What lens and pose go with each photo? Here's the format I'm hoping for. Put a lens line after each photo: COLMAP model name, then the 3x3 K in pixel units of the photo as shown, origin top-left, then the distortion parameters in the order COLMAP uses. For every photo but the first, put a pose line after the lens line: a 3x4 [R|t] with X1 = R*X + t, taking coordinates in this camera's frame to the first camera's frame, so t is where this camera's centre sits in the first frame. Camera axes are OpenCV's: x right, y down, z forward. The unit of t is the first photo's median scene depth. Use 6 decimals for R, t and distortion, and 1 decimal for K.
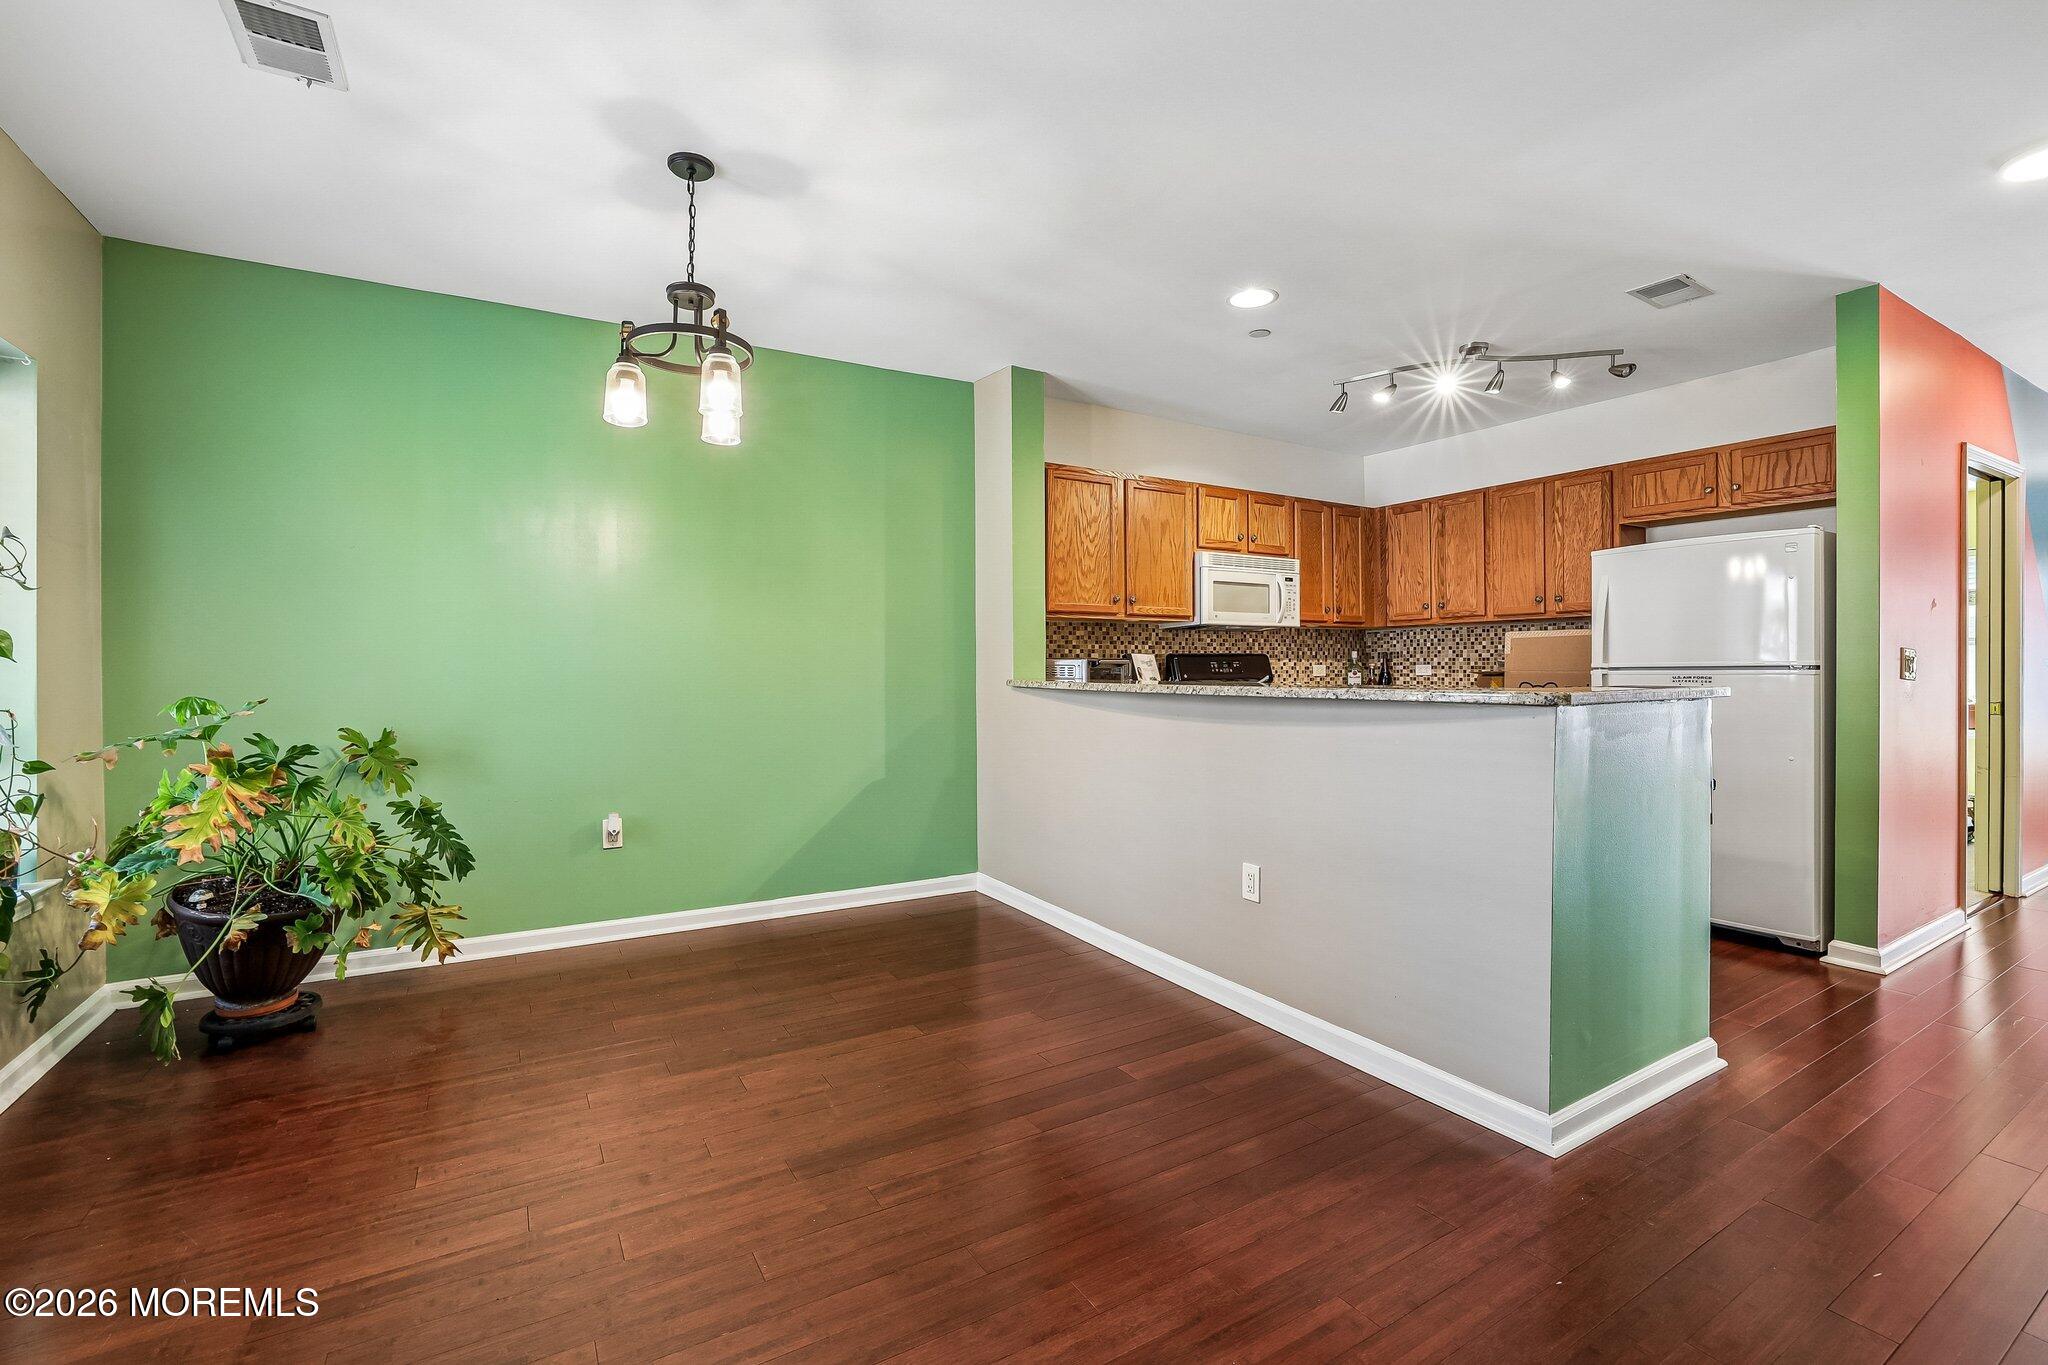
lens RADIAL K [[885.0, 0, 1025.2], [0, 885.0, 674.9], [0, 0, 1]] dist [-0.011591, 0.000818]
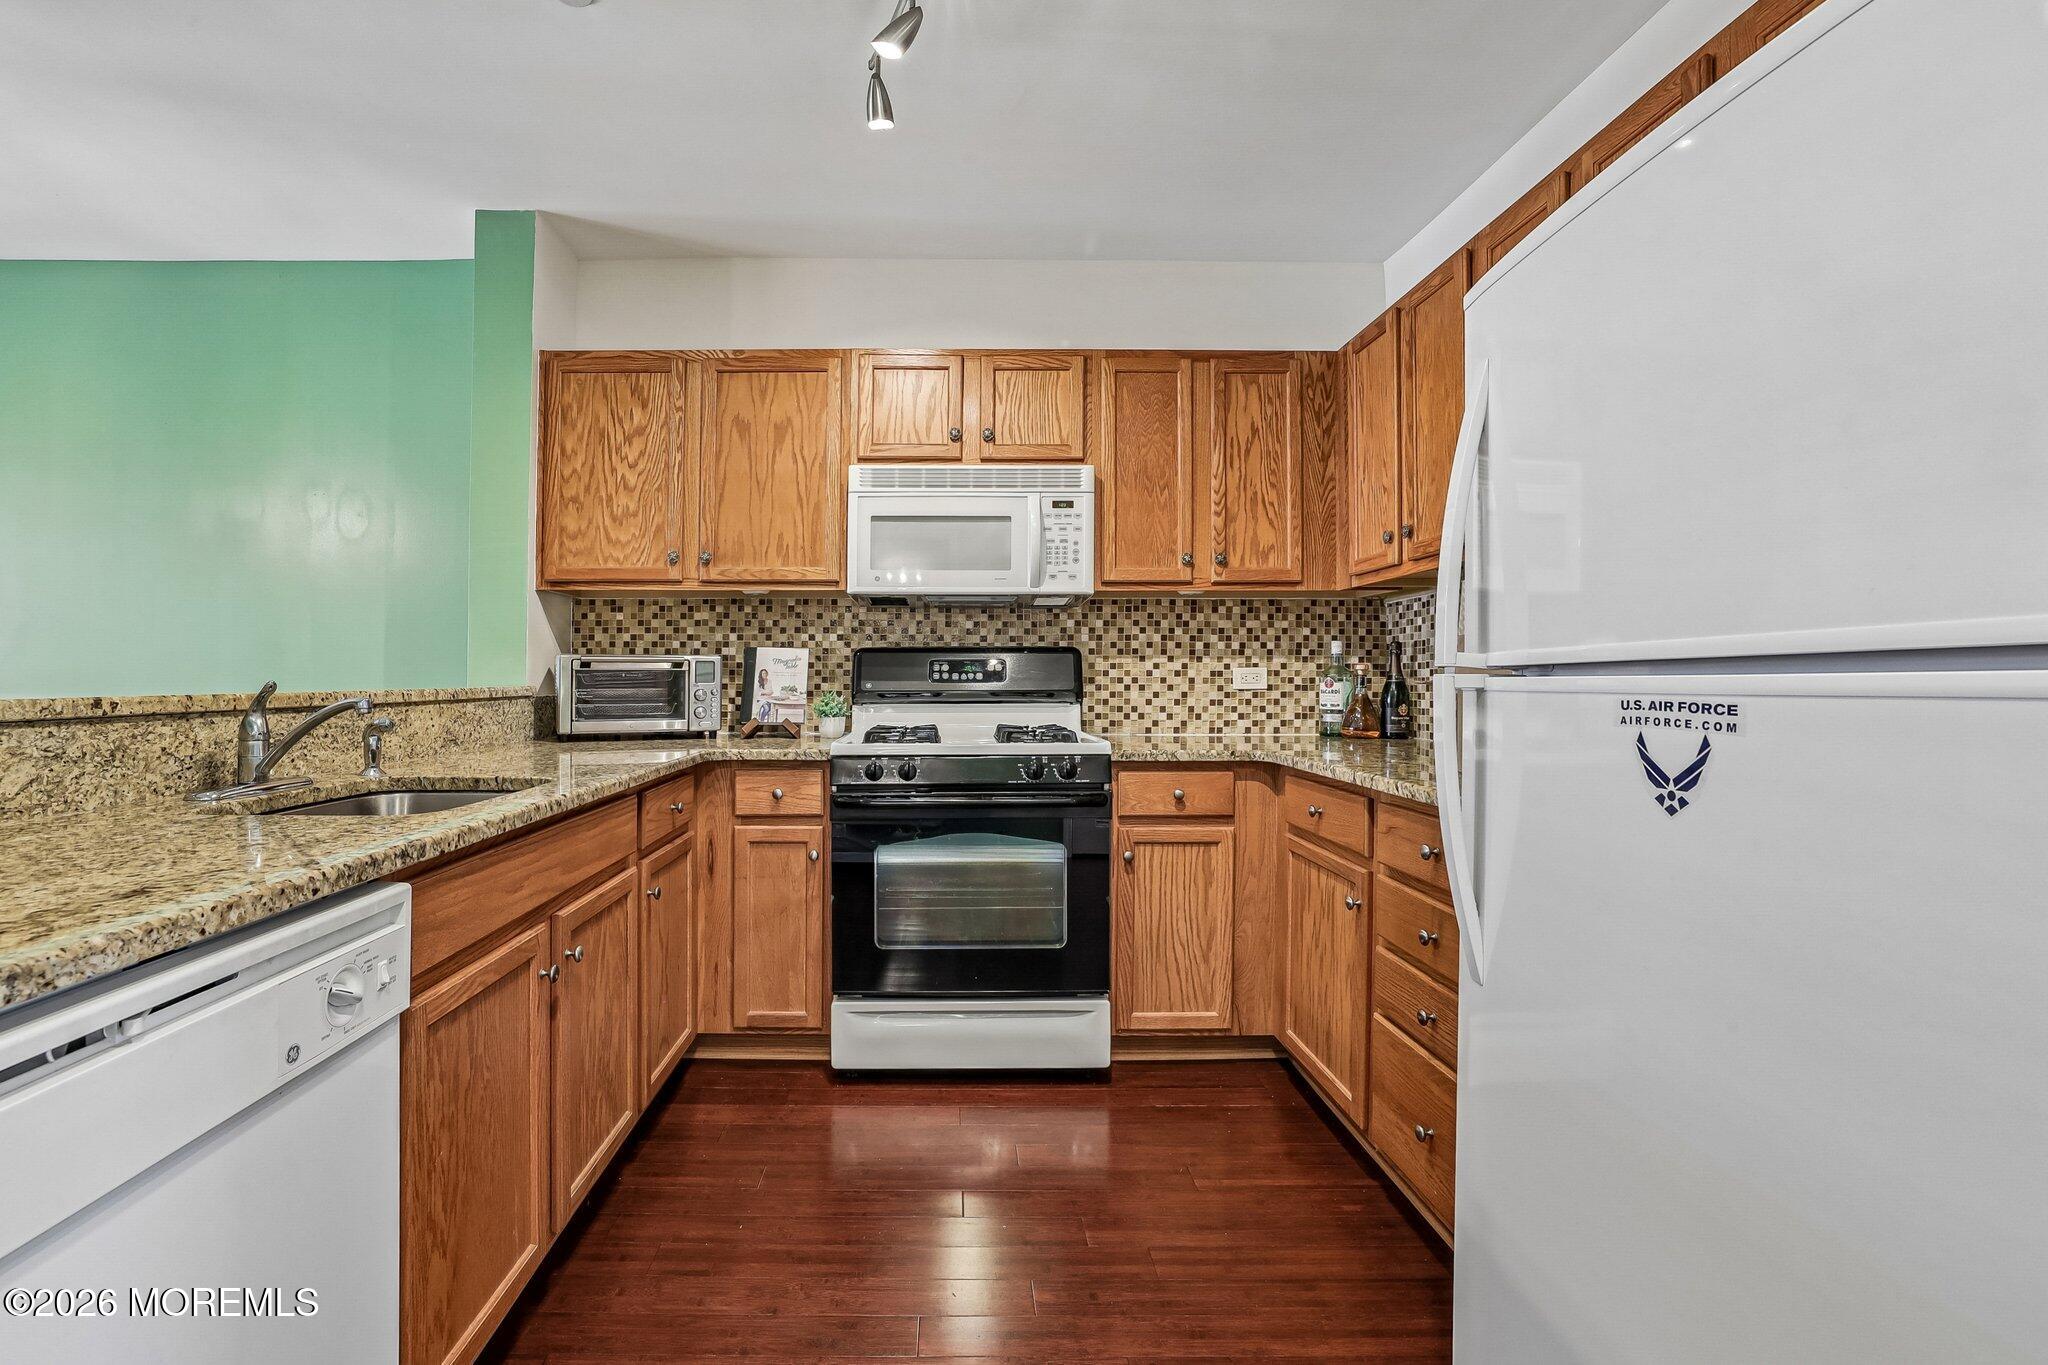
lens RADIAL K [[885.0, 0, 1024.7], [0, 885.0, 678.7], [0, 0, 1]] dist [-0.011591, 0.000818]
pose [[0.851469, 0.006092, -0.524369, 0.594557], [-0.009785, 0.999943, -0.004271, -0.001087], [0.524313, 0.008767, 0.851481, 0.573562]]
